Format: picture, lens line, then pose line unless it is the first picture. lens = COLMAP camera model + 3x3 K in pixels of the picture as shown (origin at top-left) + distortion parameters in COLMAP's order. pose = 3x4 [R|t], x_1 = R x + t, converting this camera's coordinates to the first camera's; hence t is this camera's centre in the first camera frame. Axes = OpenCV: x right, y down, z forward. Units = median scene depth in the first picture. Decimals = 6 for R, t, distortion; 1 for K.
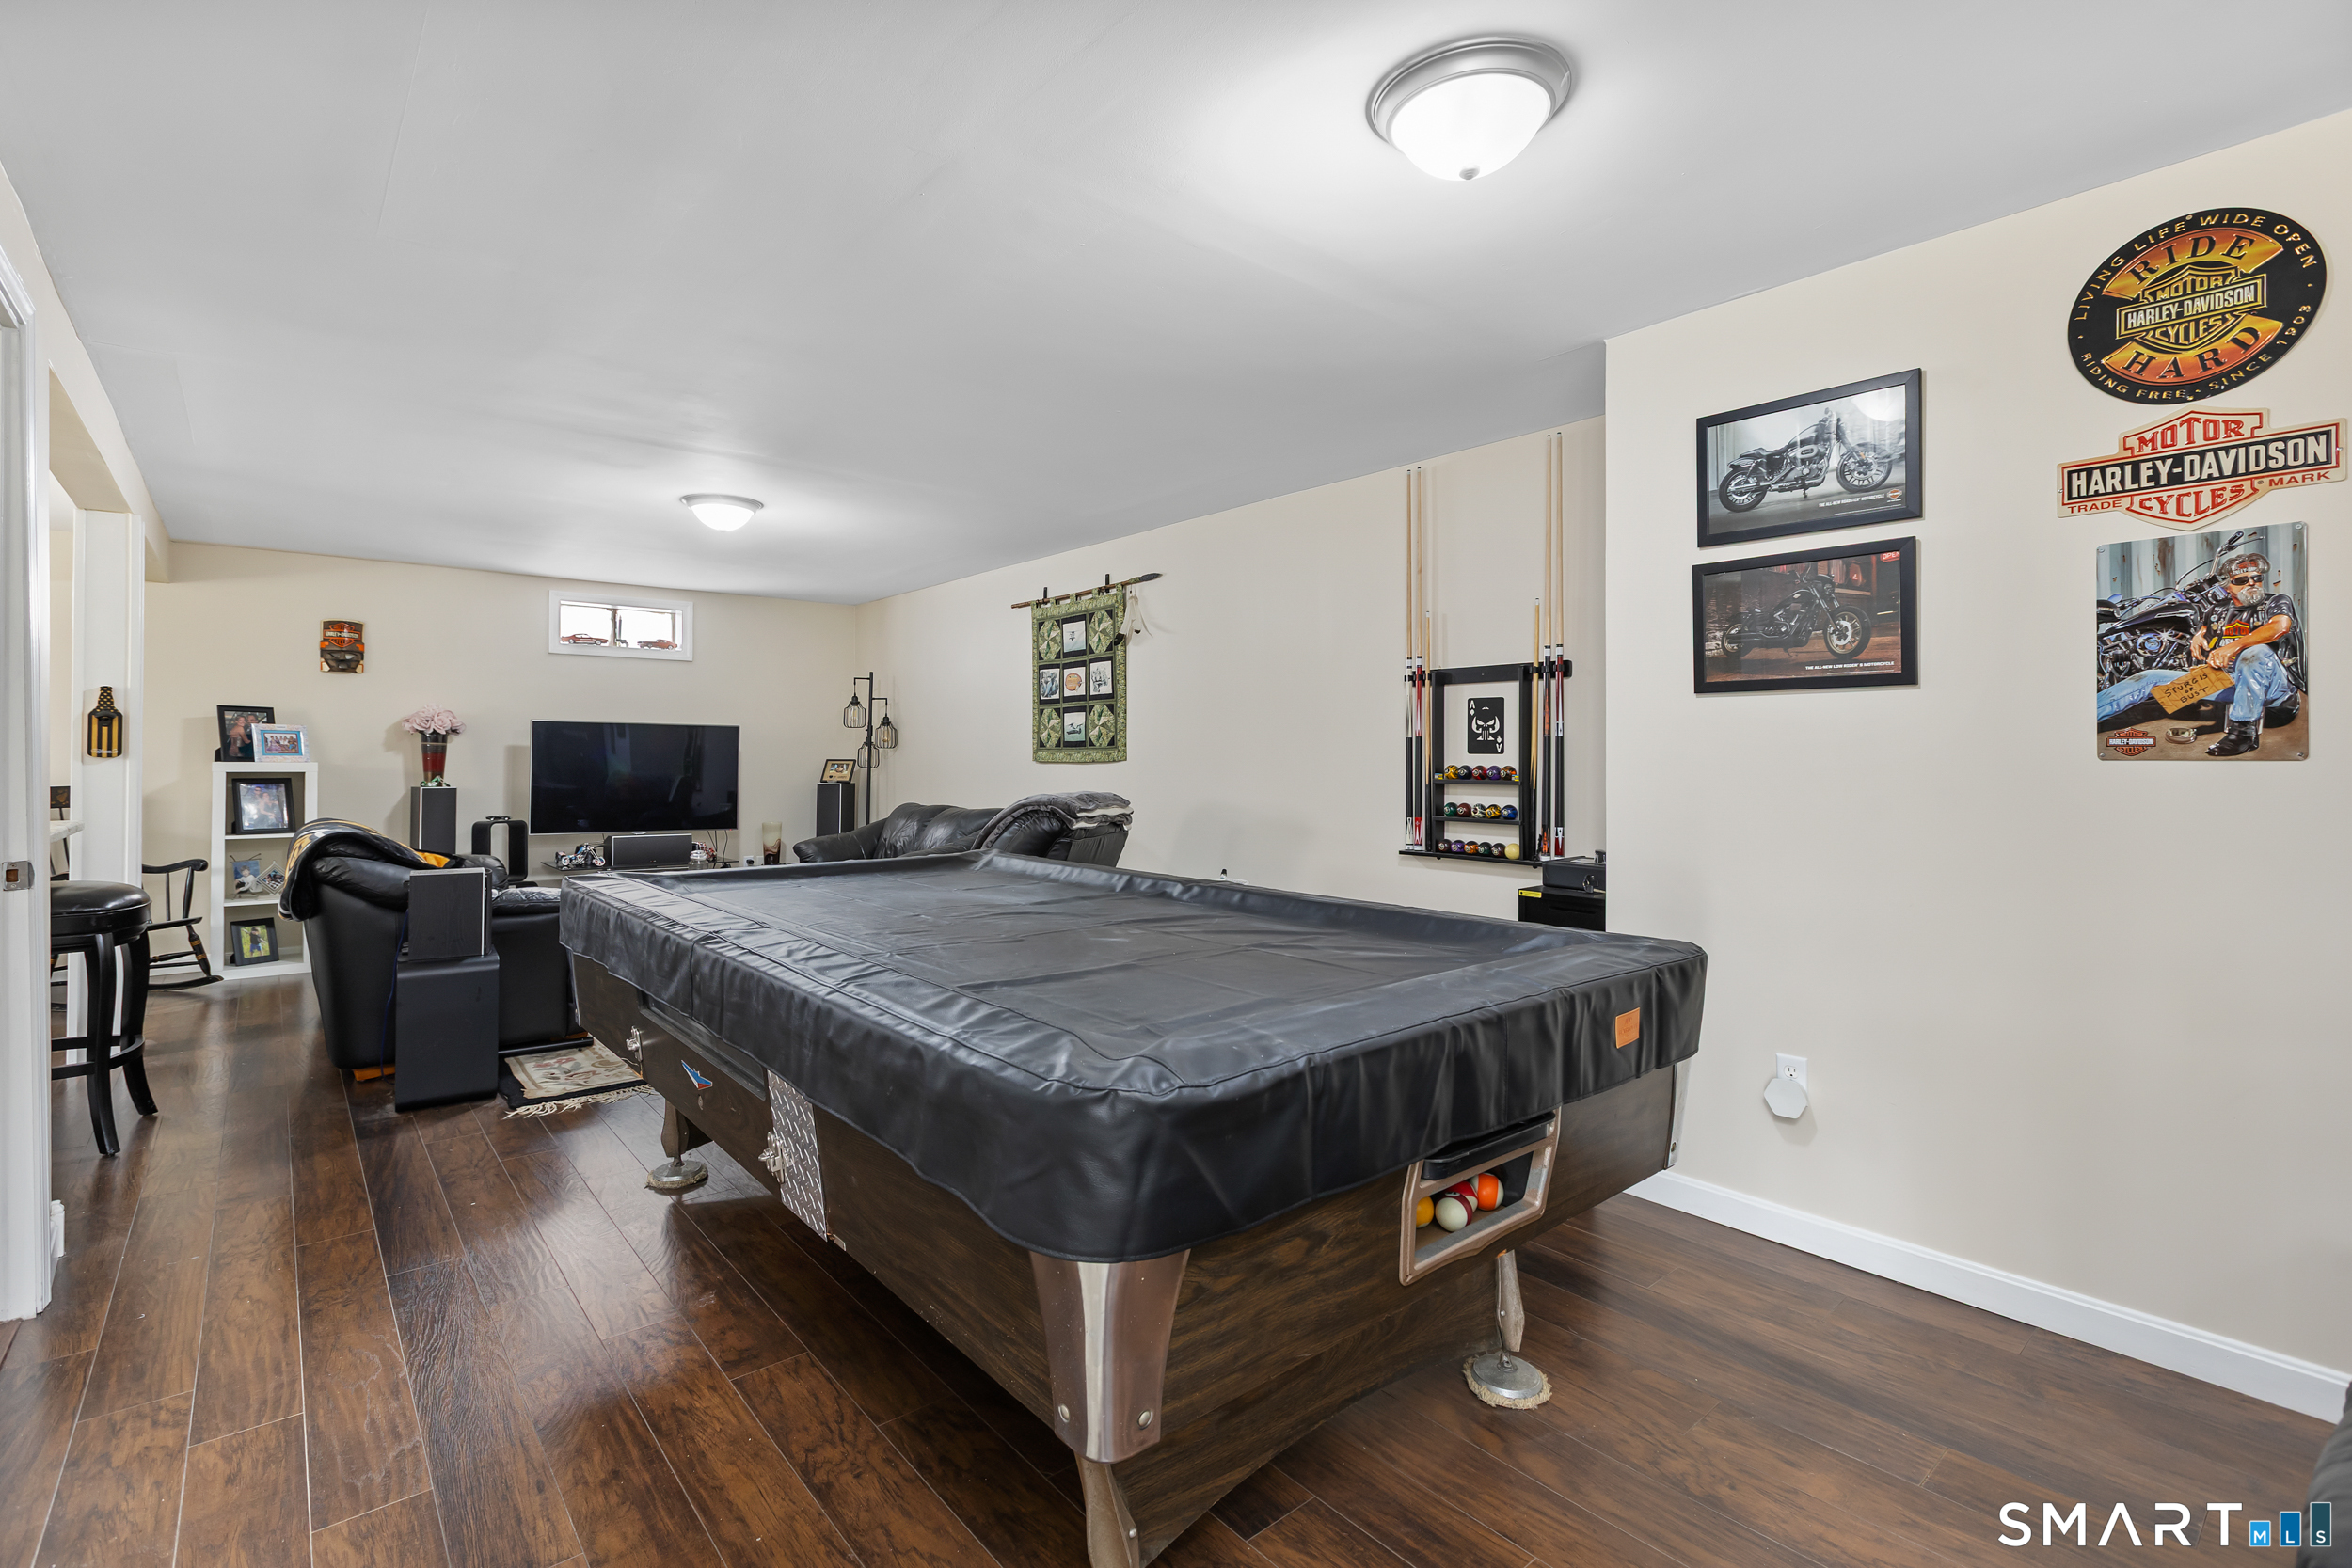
lens RADIAL K [[1043.6, 0, 1156.7], [0, 1043.6, 741.9], [0, 0, 1]] dist [-0.000797, 0.000023]
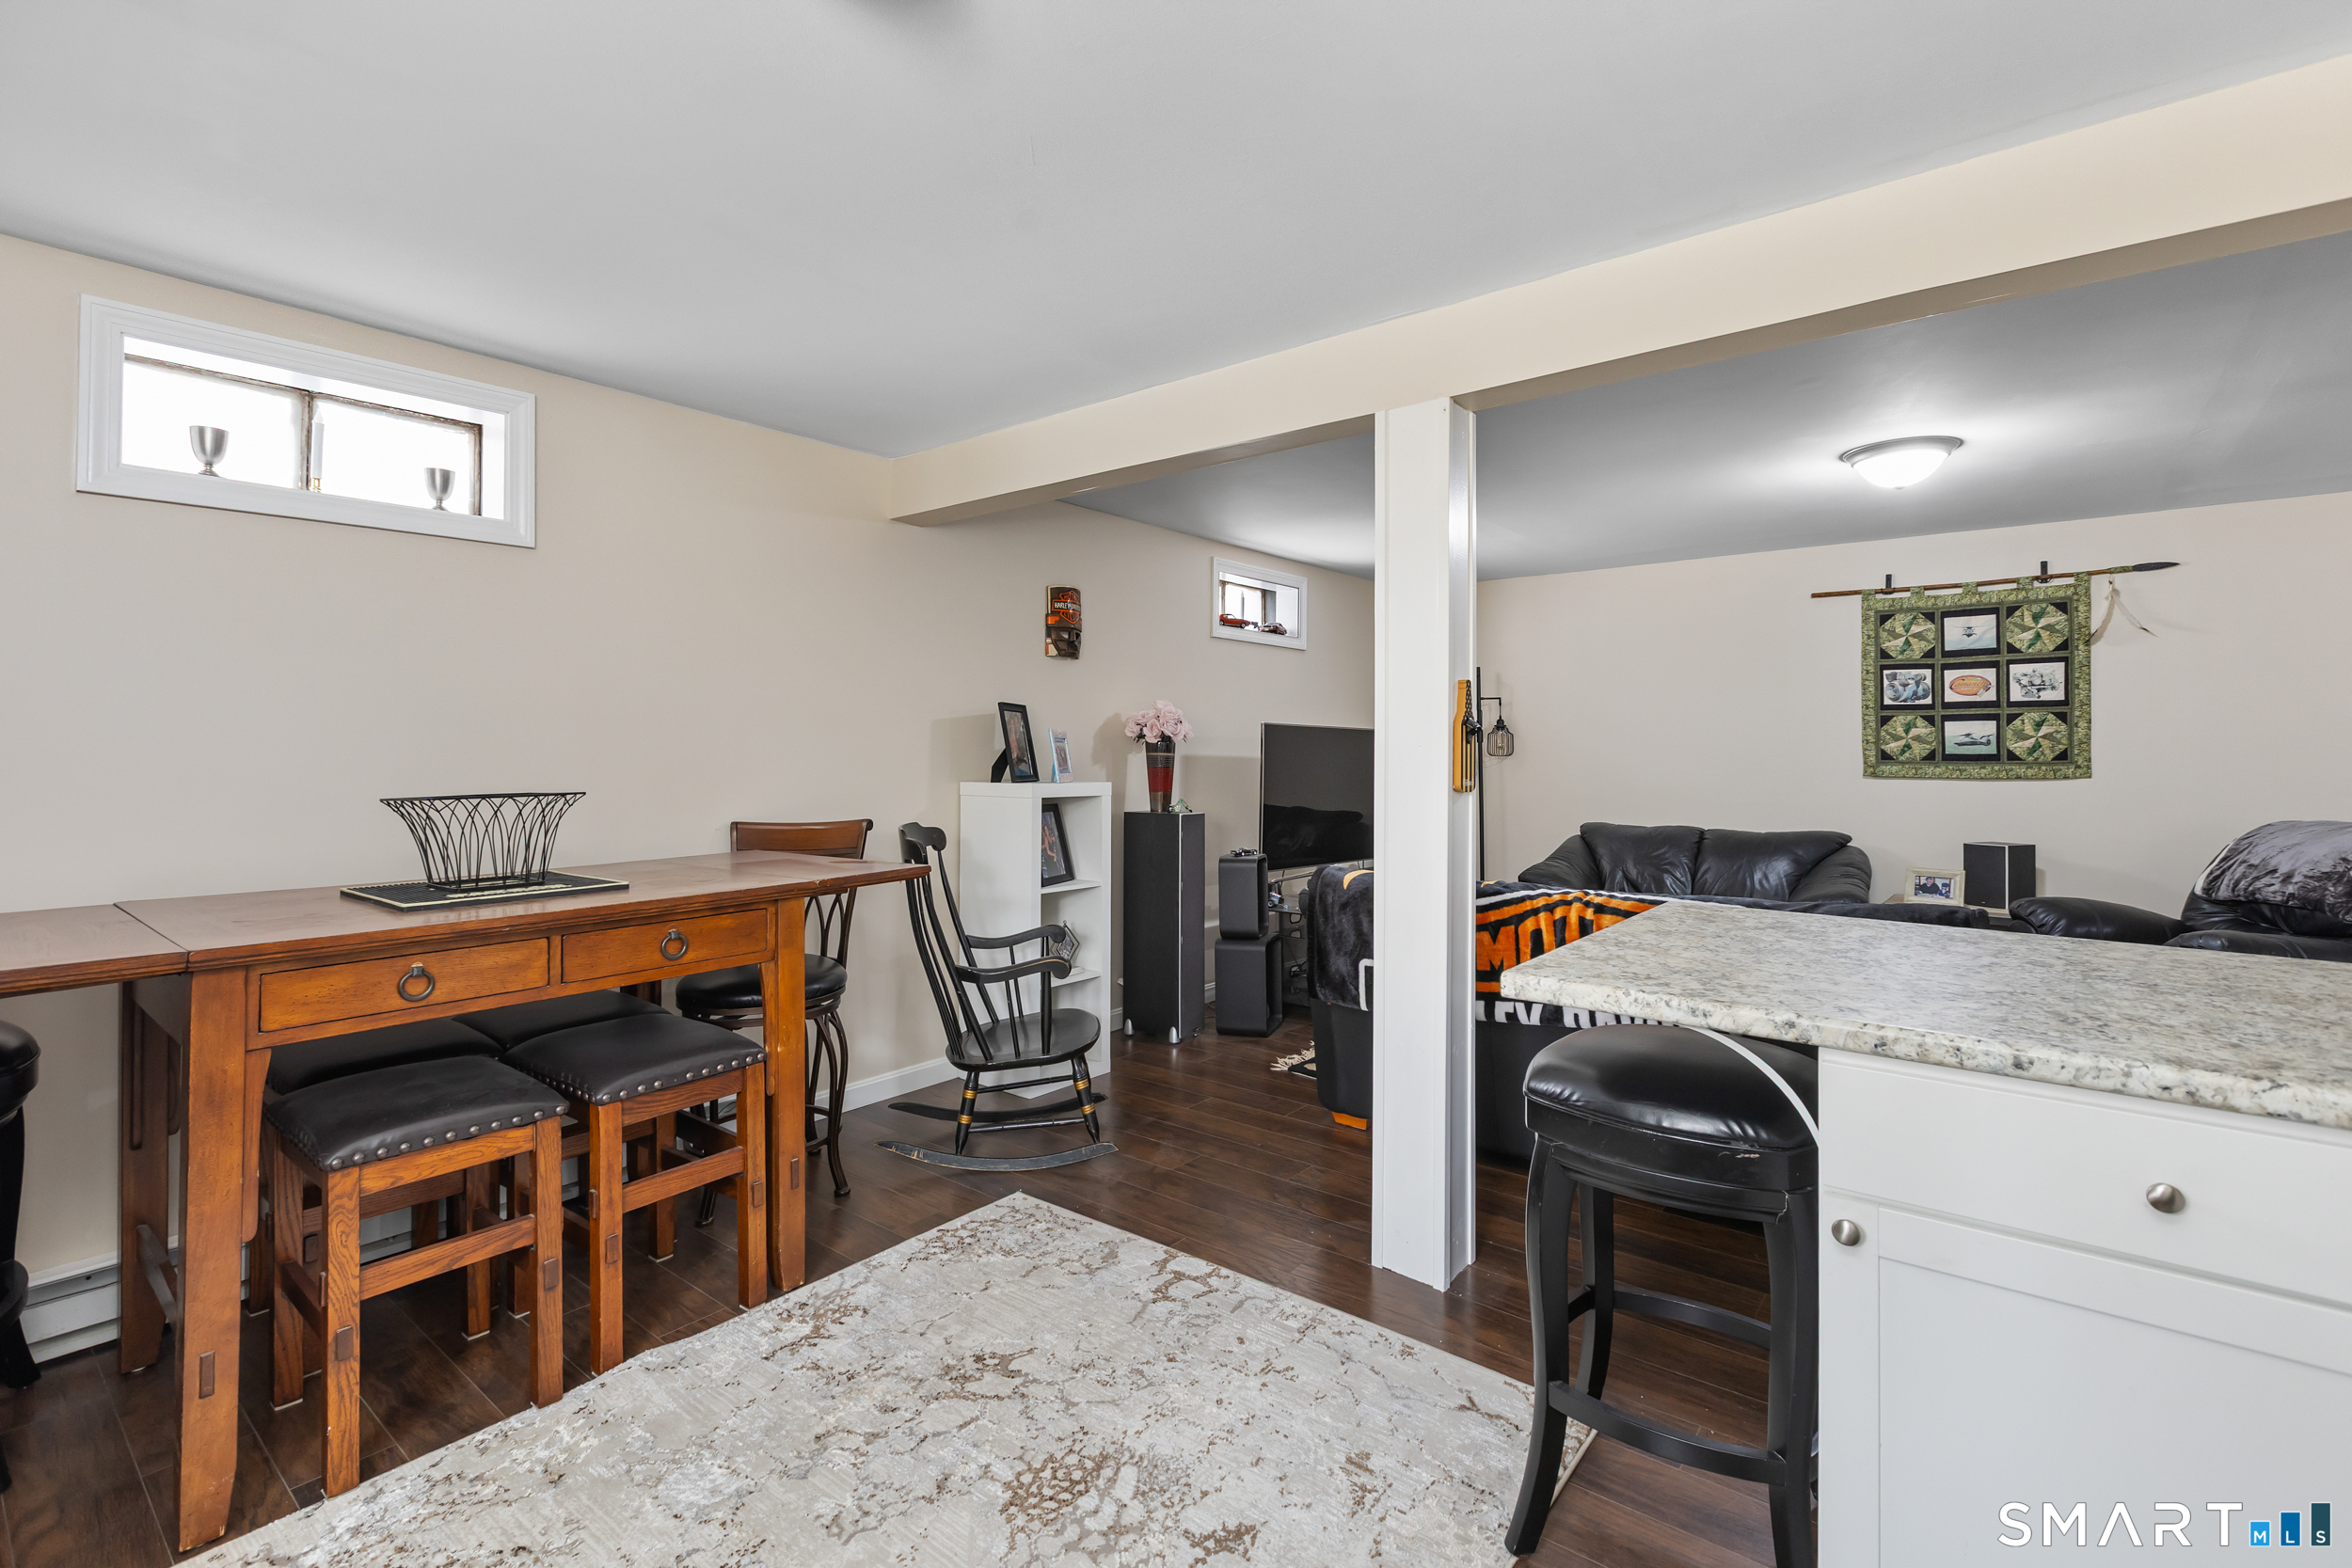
lens RADIAL K [[1049.7, 0, 1165.9], [0, 1049.7, 731.8], [0, 0, 1]] dist [0.001345, 0.000142]
pose [[0.983253, 0.005848, 0.182153, -0.890642], [-0.005080, 0.999976, -0.004682, -0.011742], [-0.182176, 0.003678, 0.983259, 0.270328]]
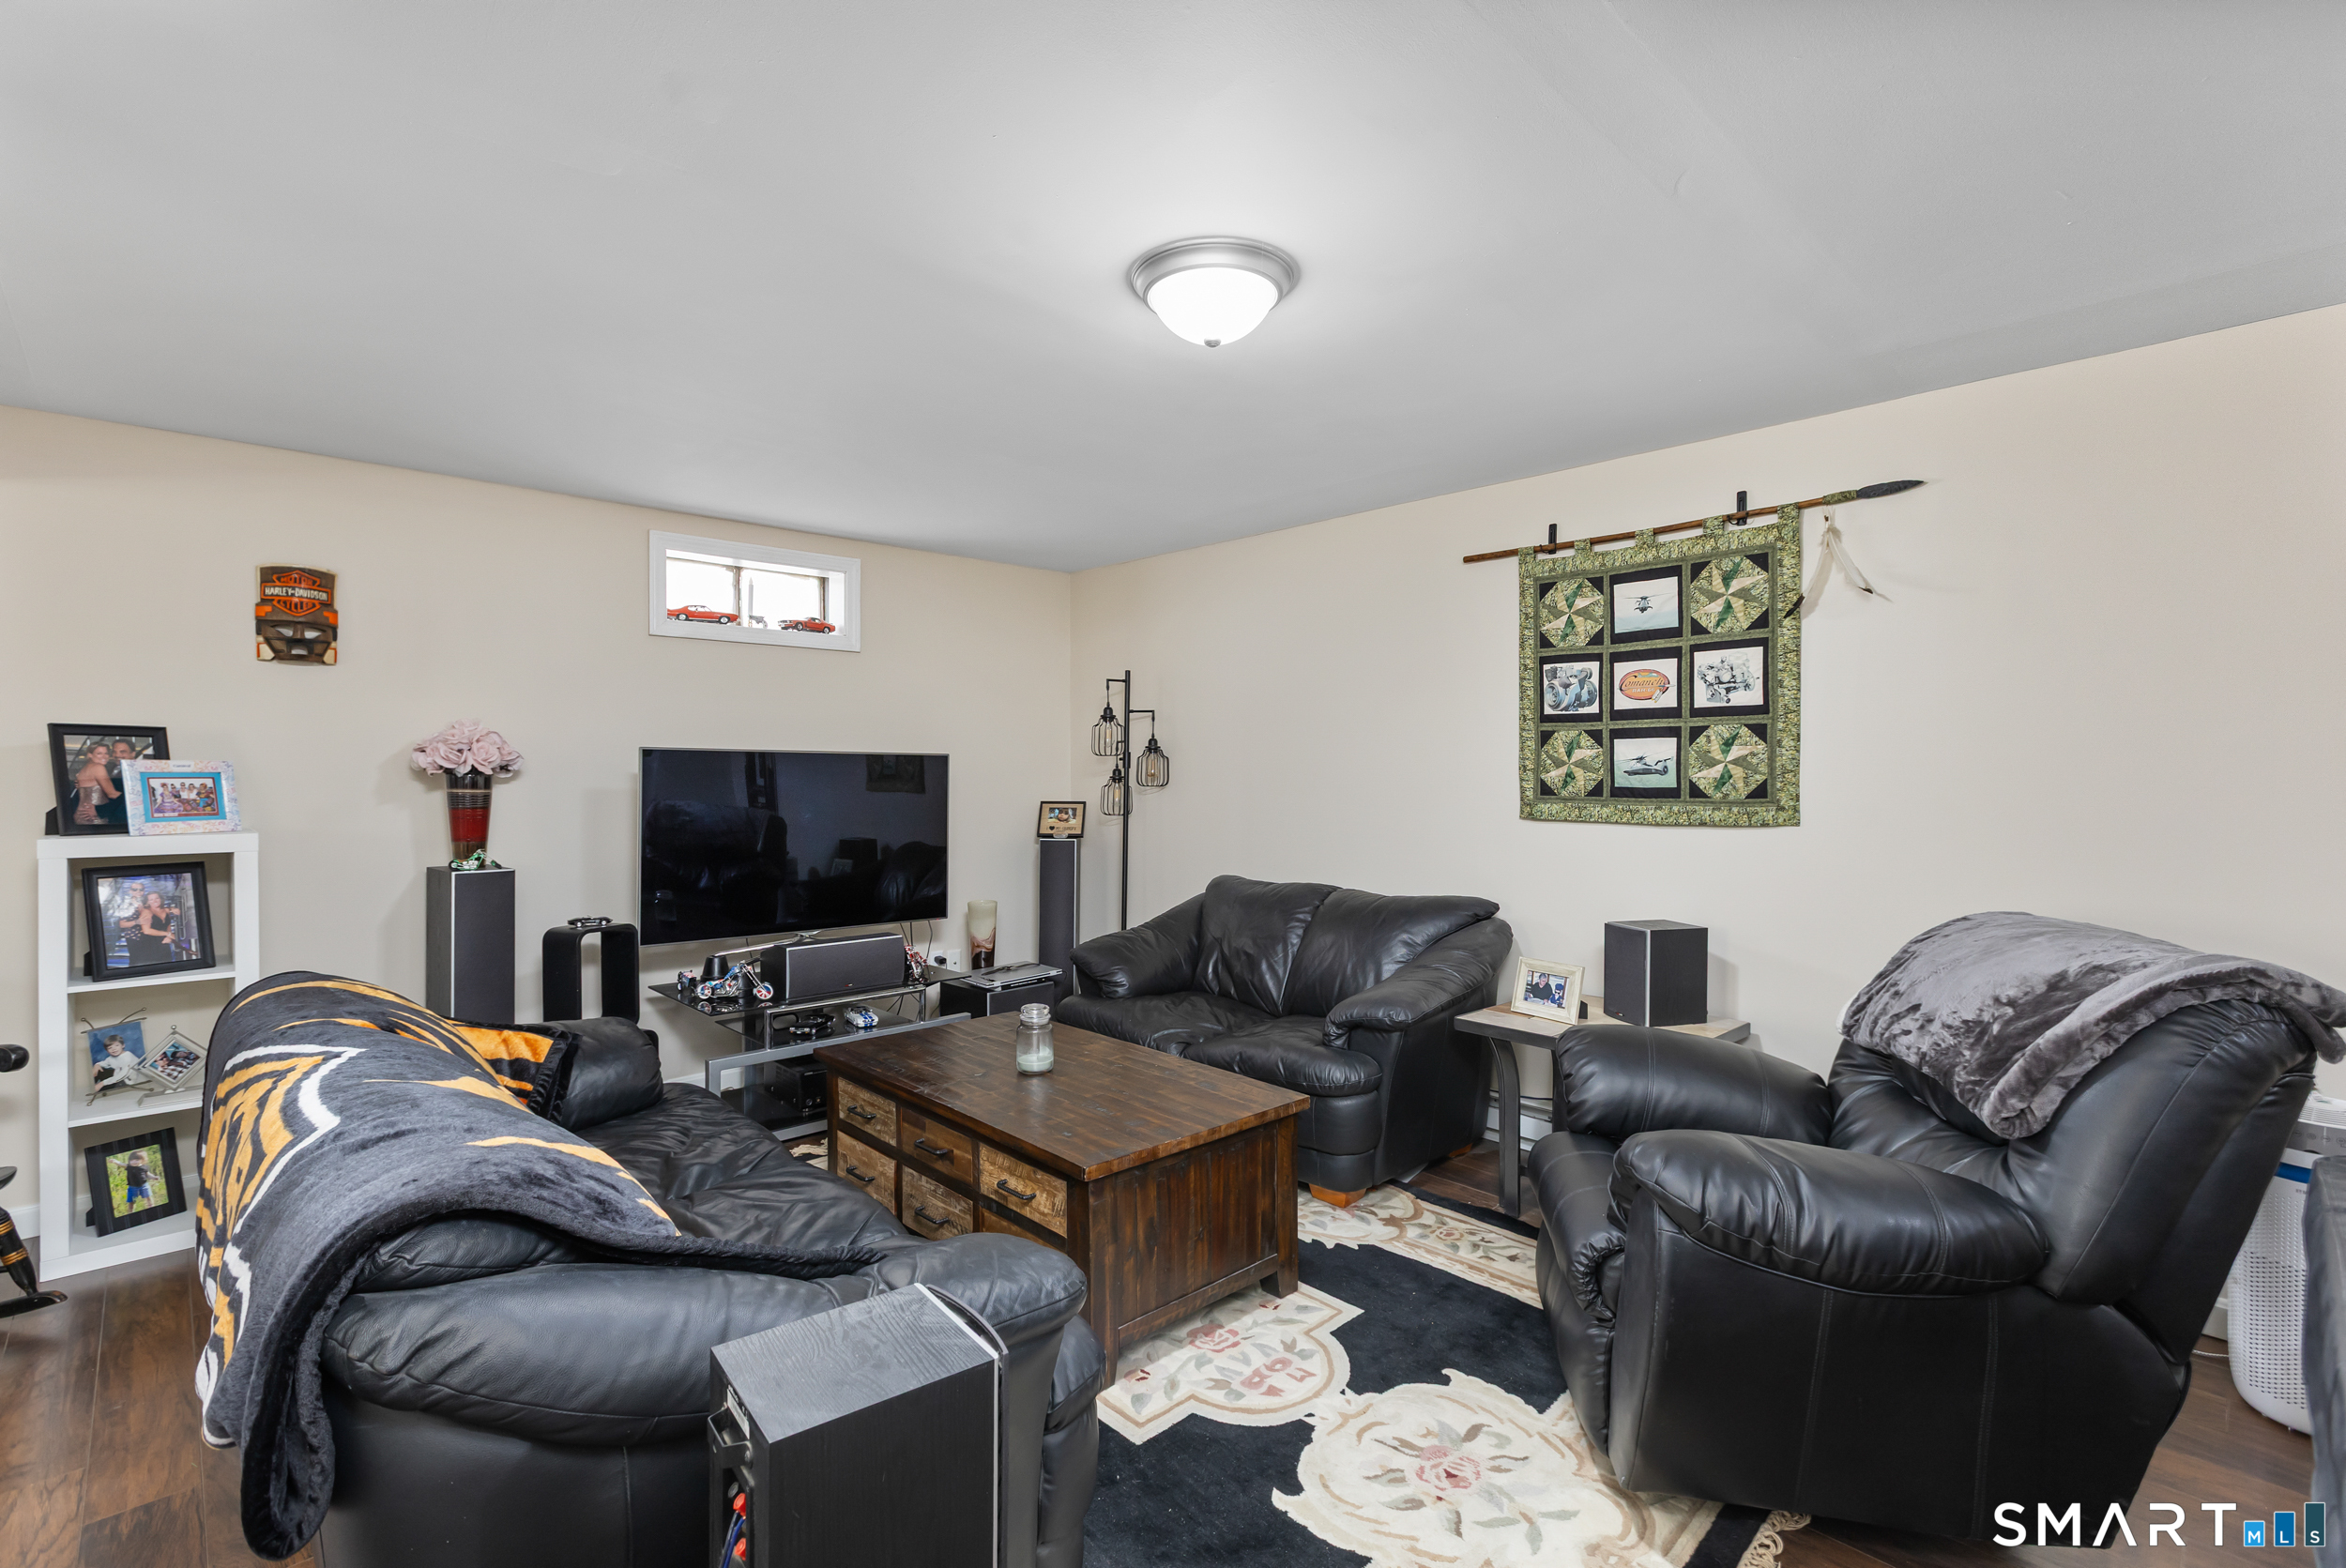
lens RADIAL K [[1045.9, 0, 1170.2], [0, 1045.9, 772.9], [0, 0, 1]] dist [0.001905, 0.000252]
pose [[0.997954, -0.001492, 0.063926, -0.377677], [0.000249, 0.999811, 0.019453, -0.020202], [-0.063943, -0.019397, 0.997765, 0.442573]]
